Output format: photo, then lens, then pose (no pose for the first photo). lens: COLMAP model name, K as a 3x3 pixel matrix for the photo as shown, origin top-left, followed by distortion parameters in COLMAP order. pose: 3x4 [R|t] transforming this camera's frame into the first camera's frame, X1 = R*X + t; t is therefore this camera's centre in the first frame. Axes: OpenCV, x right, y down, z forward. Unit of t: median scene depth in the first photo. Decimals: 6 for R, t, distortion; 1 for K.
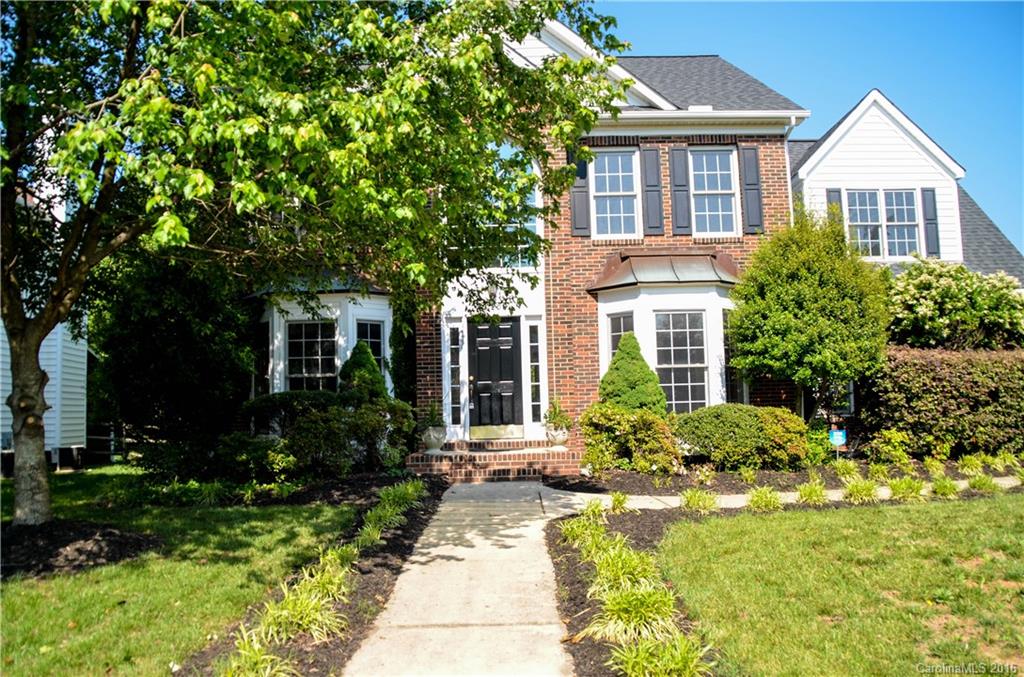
lens RADIAL K [[849.8, 0, 512.0], [0, 849.8, 338.5], [0, 0, 1]] dist [-0.072134, 0.007140]
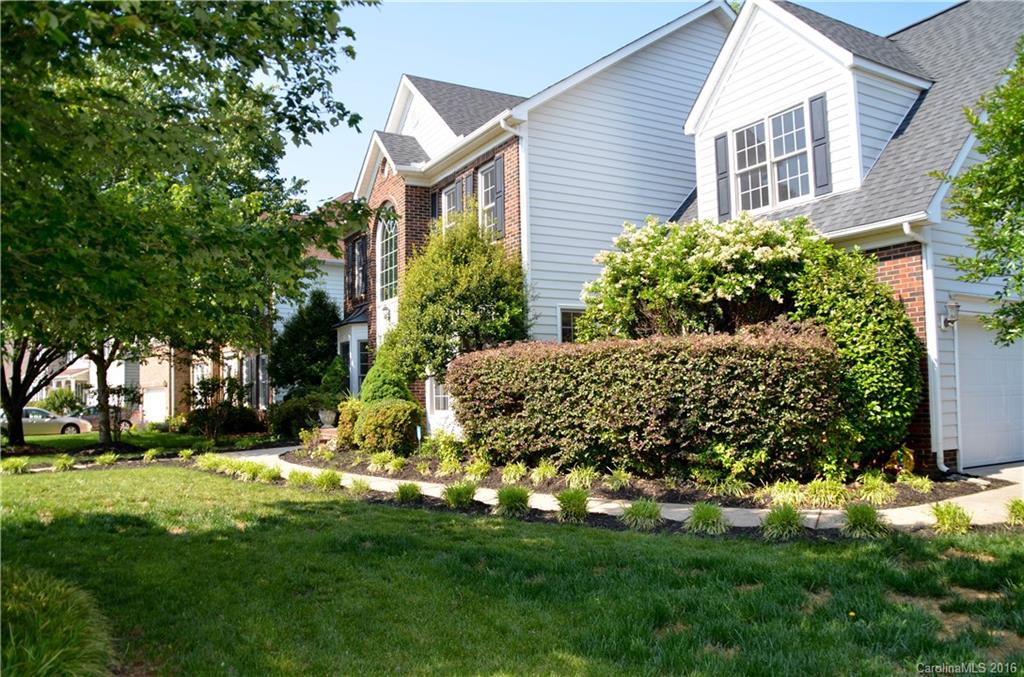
lens RADIAL K [[849.8, 0, 512.0], [0, 849.8, 338.5], [0, 0, 1]] dist [-0.072134, 0.007140]
pose [[0.445403, -0.051410, -0.893853, 1.015670], [0.089377, 0.995916, -0.012744, 0.012195], [0.890858, -0.074214, 0.448179, 0.433015]]
